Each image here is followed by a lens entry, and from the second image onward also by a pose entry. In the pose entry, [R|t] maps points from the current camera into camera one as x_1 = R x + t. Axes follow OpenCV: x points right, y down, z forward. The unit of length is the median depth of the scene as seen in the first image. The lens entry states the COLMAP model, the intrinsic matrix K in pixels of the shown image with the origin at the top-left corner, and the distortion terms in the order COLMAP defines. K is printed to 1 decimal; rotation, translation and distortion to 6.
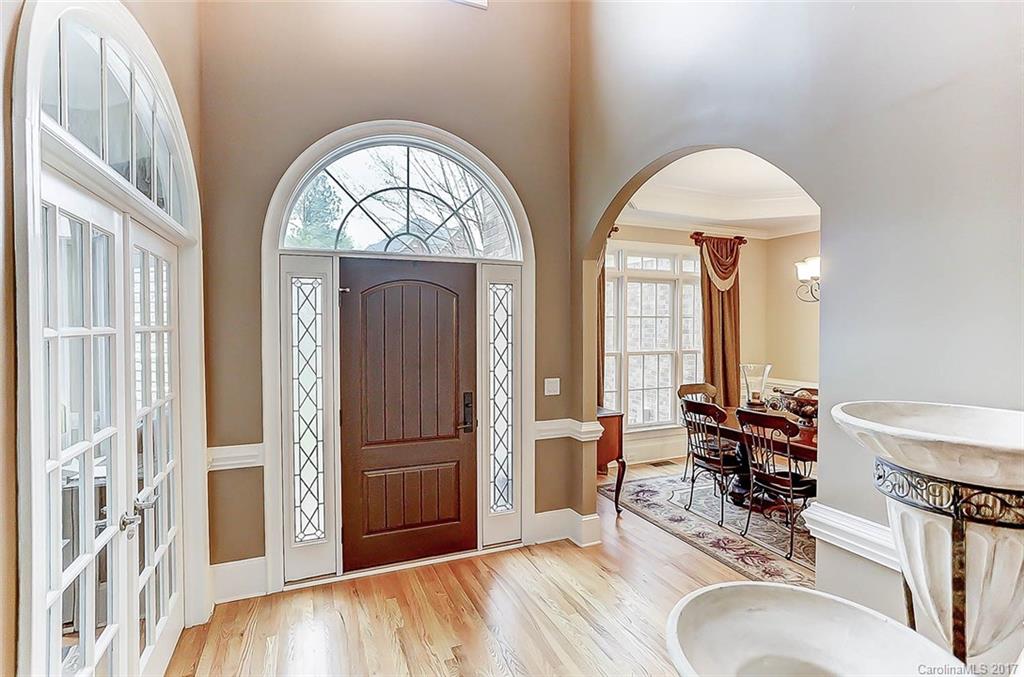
lens RADIAL K [[505.4, 0, 513.5], [0, 505.4, 332.2], [0, 0, 1]] dist [-0.006506, 0.000543]
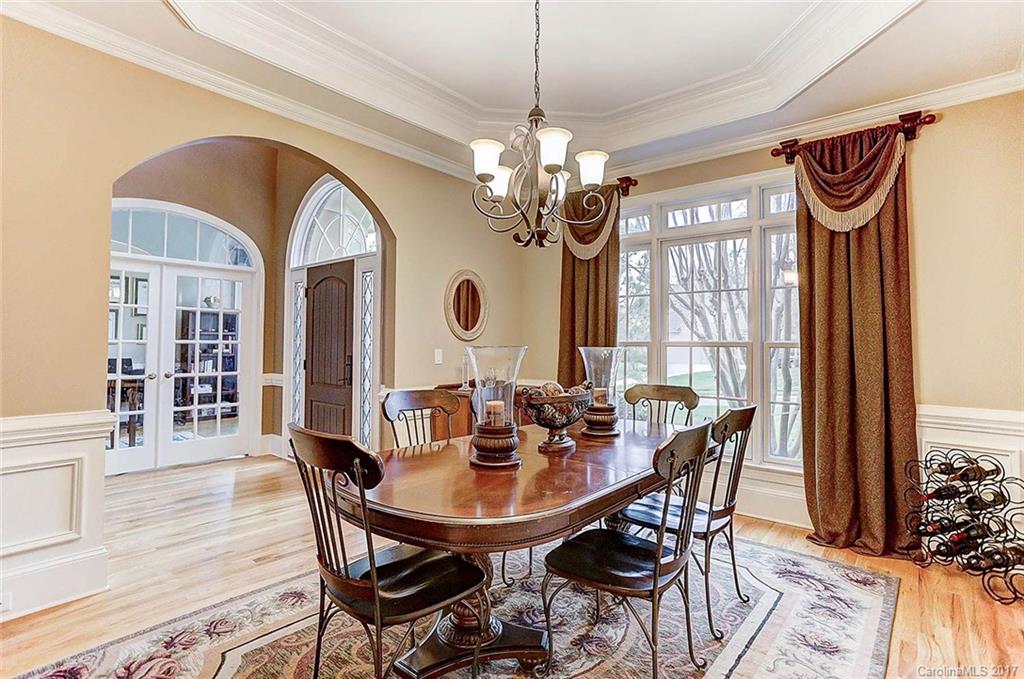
lens RADIAL K [[505.4, 0, 510.2], [0, 505.4, 338.6], [0, 0, 1]] dist [-0.006506, 0.000543]
pose [[0.444741, -0.000561, -0.895659, 0.748999], [-0.020617, 0.999728, -0.010863, 0.045231], [0.895422, 0.023297, 0.444608, 0.455174]]
